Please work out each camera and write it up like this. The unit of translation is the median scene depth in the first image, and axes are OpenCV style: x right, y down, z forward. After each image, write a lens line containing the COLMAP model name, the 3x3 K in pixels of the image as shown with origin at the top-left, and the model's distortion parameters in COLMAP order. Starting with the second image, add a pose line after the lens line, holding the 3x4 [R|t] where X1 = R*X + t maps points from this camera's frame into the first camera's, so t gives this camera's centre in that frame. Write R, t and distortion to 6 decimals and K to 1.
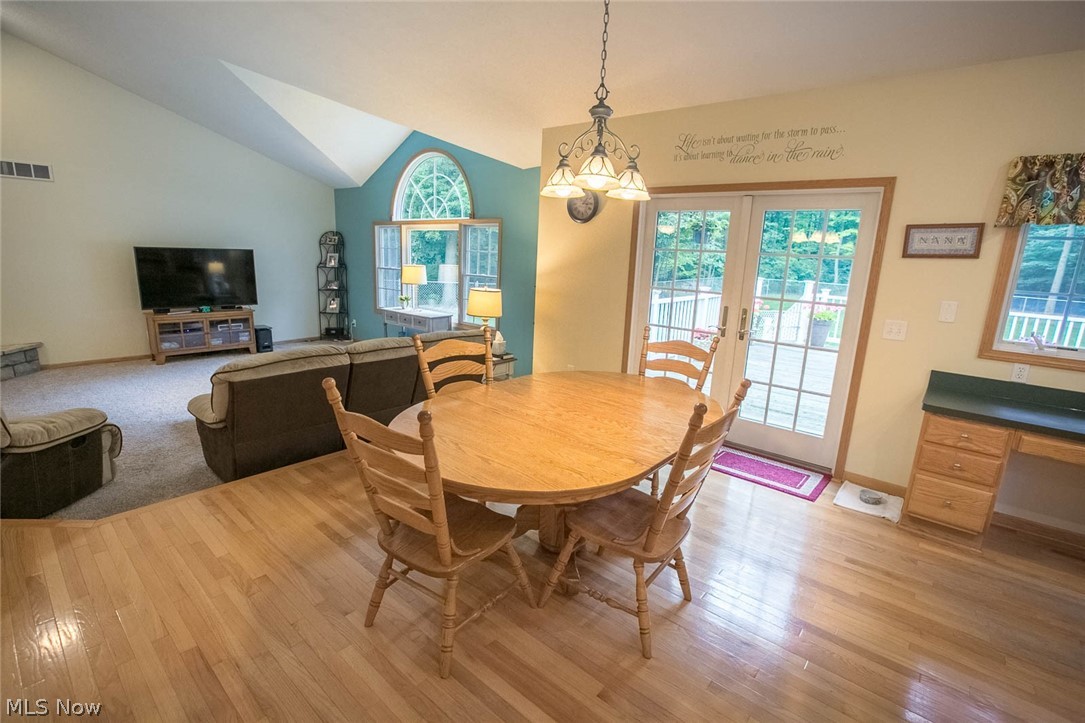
lens RADIAL K [[499.9, 0, 541.0], [0, 499.9, 365.2], [0, 0, 1]] dist [-0.034536, 0.011314]
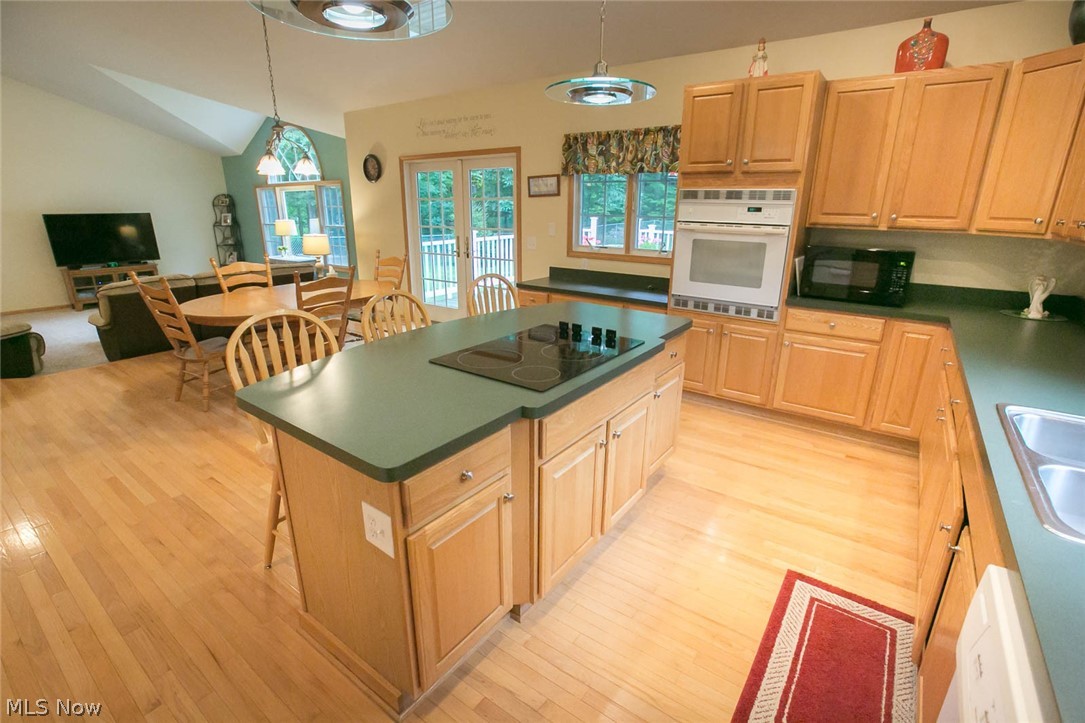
lens RADIAL K [[499.9, 0, 546.8], [0, 499.9, 367.9], [0, 0, 1]] dist [-0.034536, 0.011314]
pose [[0.995726, -0.062357, 0.068122, 0.280546], [0.055502, 0.993612, 0.098256, 0.078647], [-0.073814, -0.094055, 0.992827, -0.297576]]
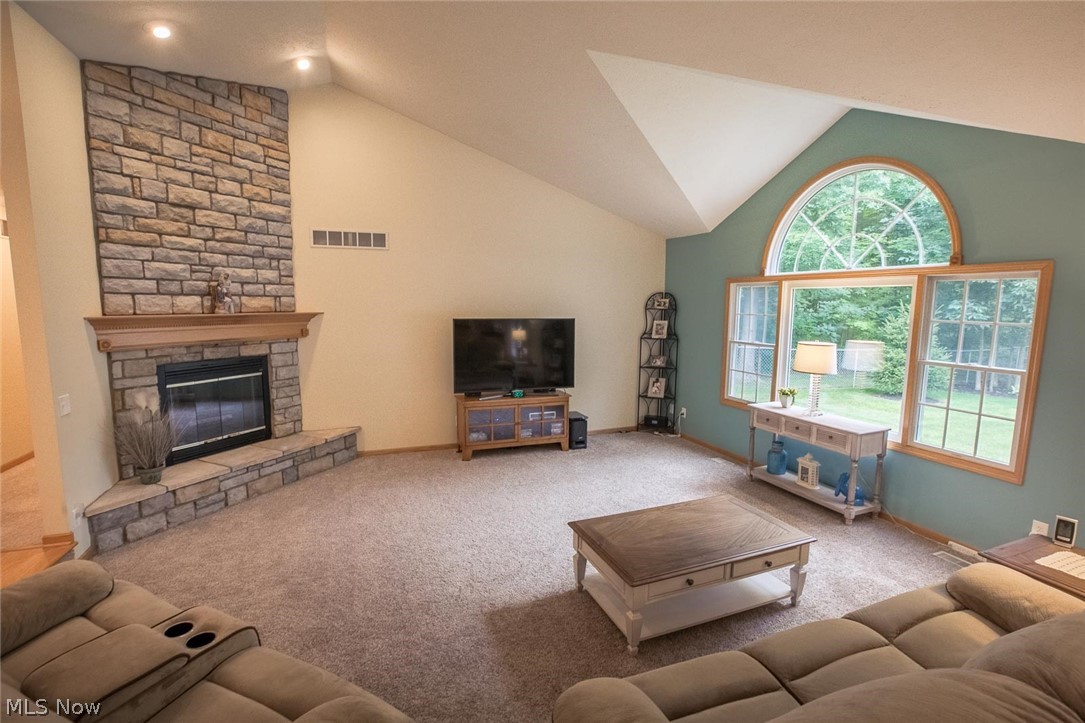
lens RADIAL K [[499.9, 0, 541.0], [0, 499.9, 364.1], [0, 0, 1]] dist [-0.034536, 0.011314]
pose [[0.883488, 0.027547, -0.467643, -0.260709], [-0.077744, 0.993048, -0.088379, -0.089371], [0.461957, 0.114438, 0.879488, 0.286053]]
